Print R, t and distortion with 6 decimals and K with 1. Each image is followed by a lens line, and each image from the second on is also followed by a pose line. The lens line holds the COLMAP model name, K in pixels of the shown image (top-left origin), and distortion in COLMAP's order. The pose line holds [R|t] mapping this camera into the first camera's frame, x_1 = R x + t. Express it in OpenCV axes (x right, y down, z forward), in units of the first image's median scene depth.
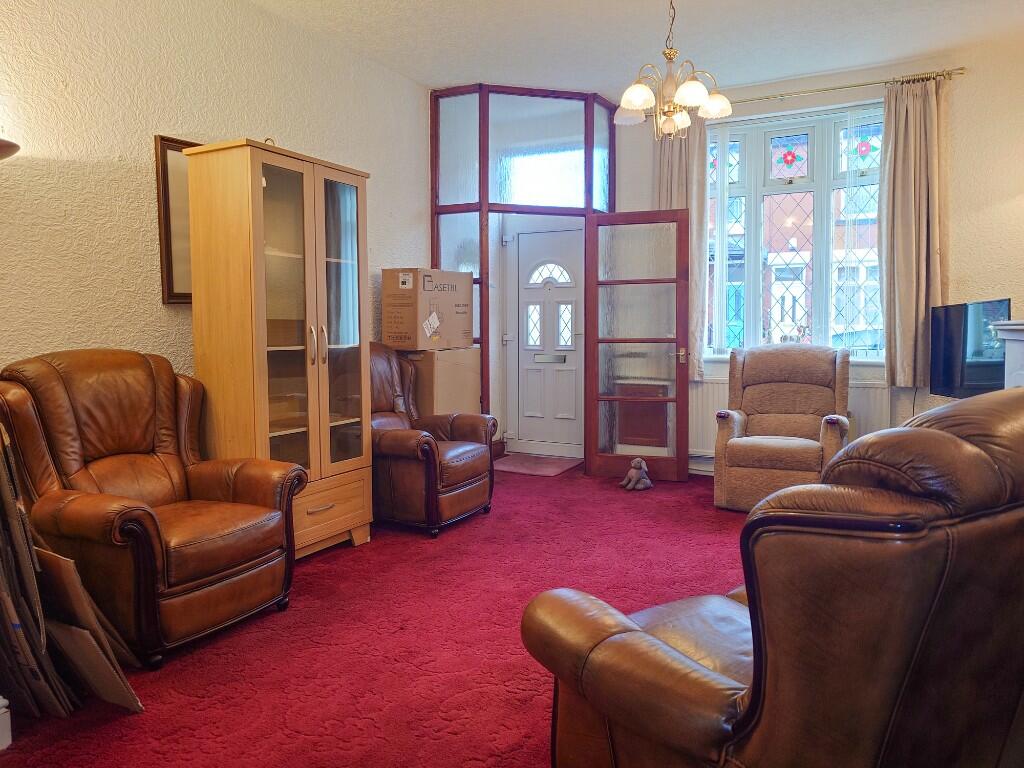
lens RADIAL K [[743.1, 0, 495.0], [0, 743.1, 364.4], [0, 0, 1]] dist [-0.005053, 0.002674]
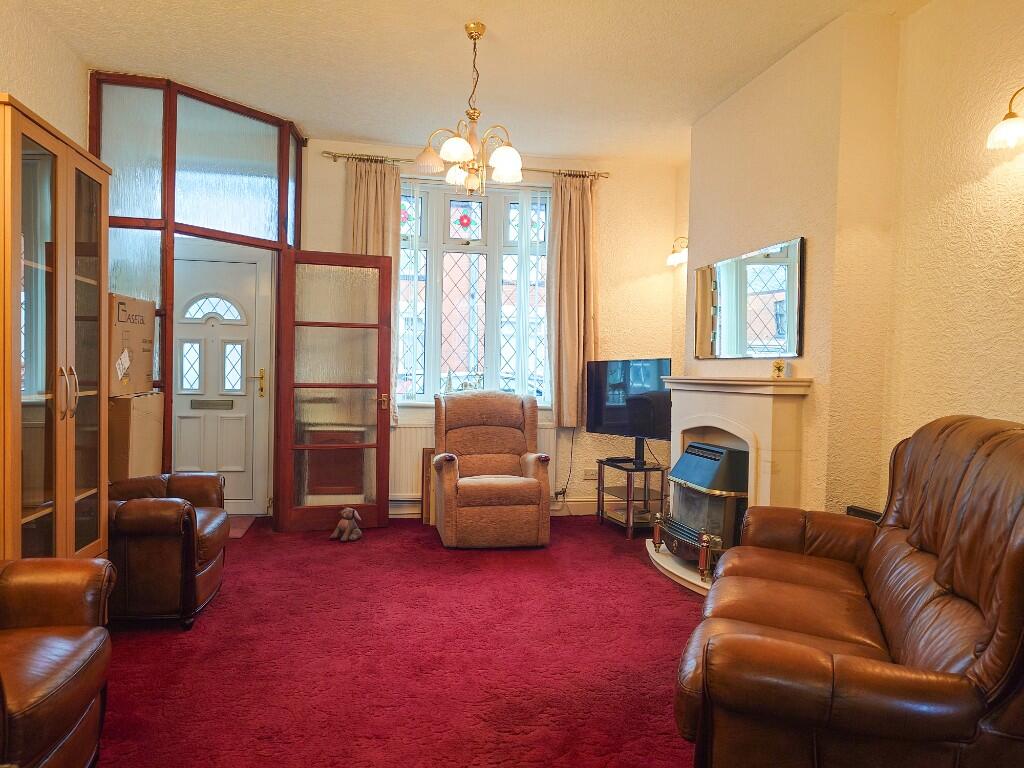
lens RADIAL K [[743.1, 0, 514.8], [0, 743.1, 381.6], [0, 0, 1]] dist [-0.005053, 0.002674]
pose [[0.779793, 0.012065, 0.625921, -0.236328], [0.007695, 0.999554, -0.028853, -0.007995], [-0.625990, 0.027316, 0.779352, 0.103673]]
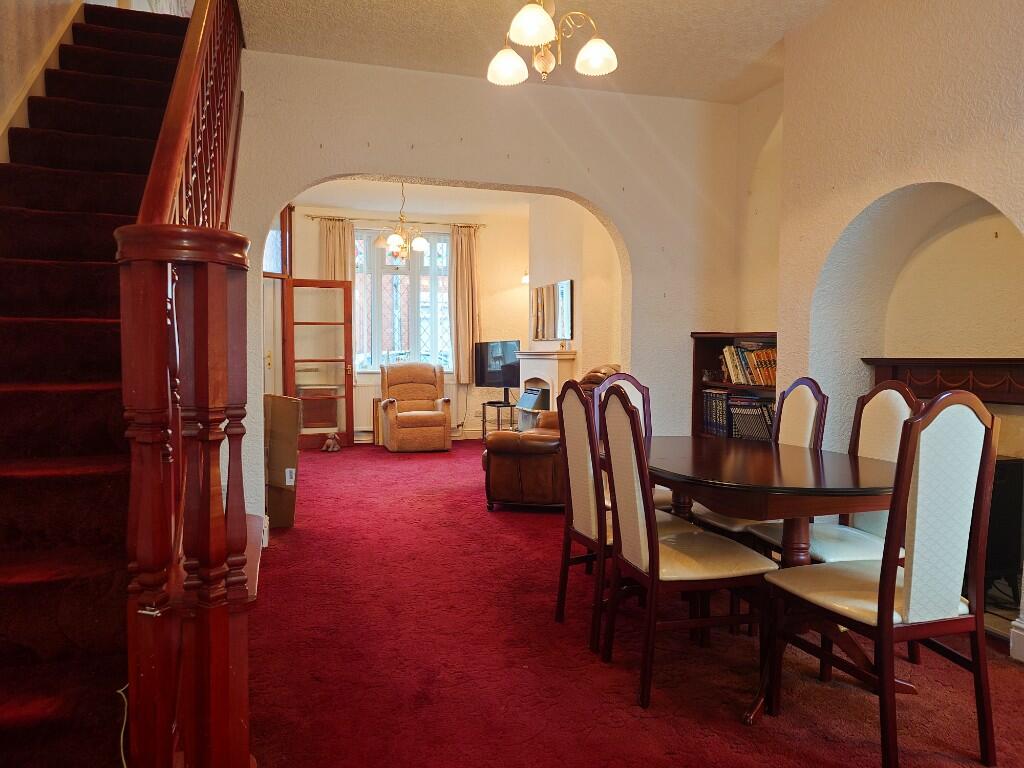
lens RADIAL K [[743.1, 0, 517.1], [0, 743.1, 388.3], [0, 0, 1]] dist [-0.005053, 0.002674]
pose [[0.709310, -0.030328, 0.704244, -0.634526], [0.031148, 0.999447, 0.011670, 0.021696], [-0.704208, 0.013658, 0.709862, -0.421839]]
